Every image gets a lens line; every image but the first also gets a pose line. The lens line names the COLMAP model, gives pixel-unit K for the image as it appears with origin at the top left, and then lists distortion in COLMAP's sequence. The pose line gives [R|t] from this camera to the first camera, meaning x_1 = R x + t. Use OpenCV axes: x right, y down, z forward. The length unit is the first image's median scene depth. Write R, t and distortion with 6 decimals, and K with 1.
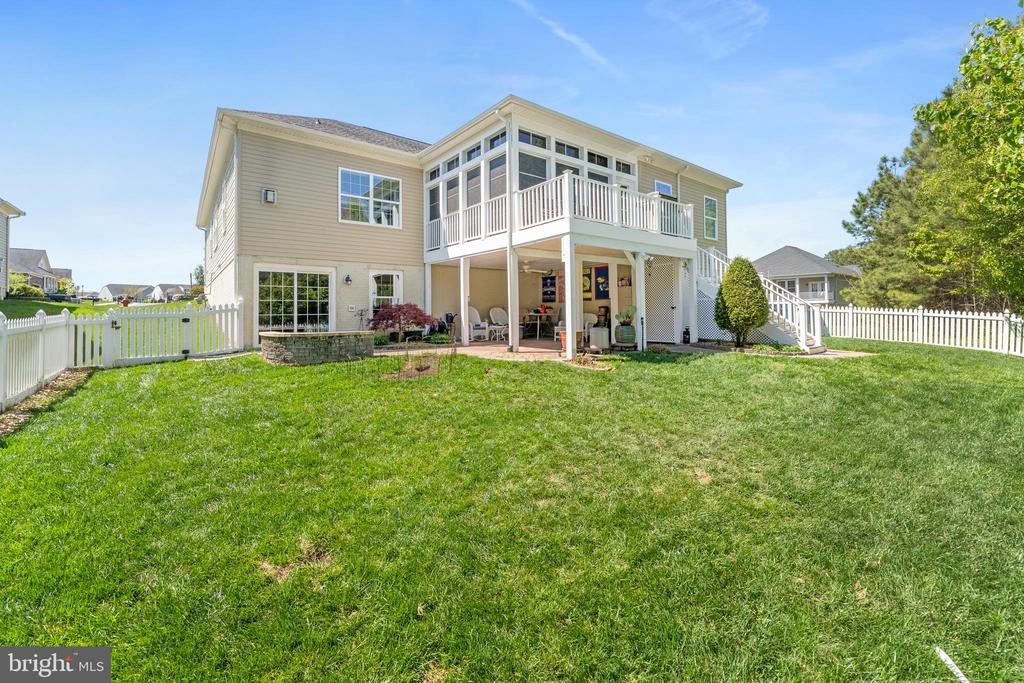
lens RADIAL K [[410.6, 0, 517.7], [0, 410.6, 343.2], [0, 0, 1]] dist [-0.000660, 0.000069]
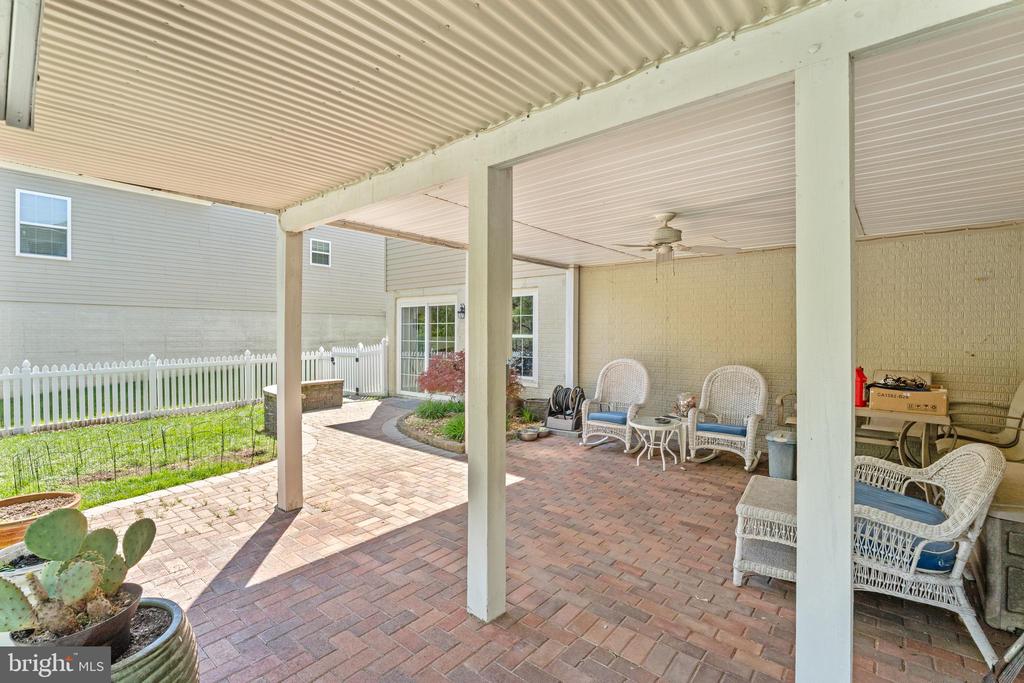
lens RADIAL K [[455.5, 0, 512.0], [0, 455.5, 341.5], [0, 0, 1]] dist [0.000901, 0.000142]
pose [[0.199096, 0.029186, -0.979545, 0.322953], [-0.092641, 0.995641, 0.010836, -0.121656], [0.975591, 0.088589, 0.200932, 0.939390]]
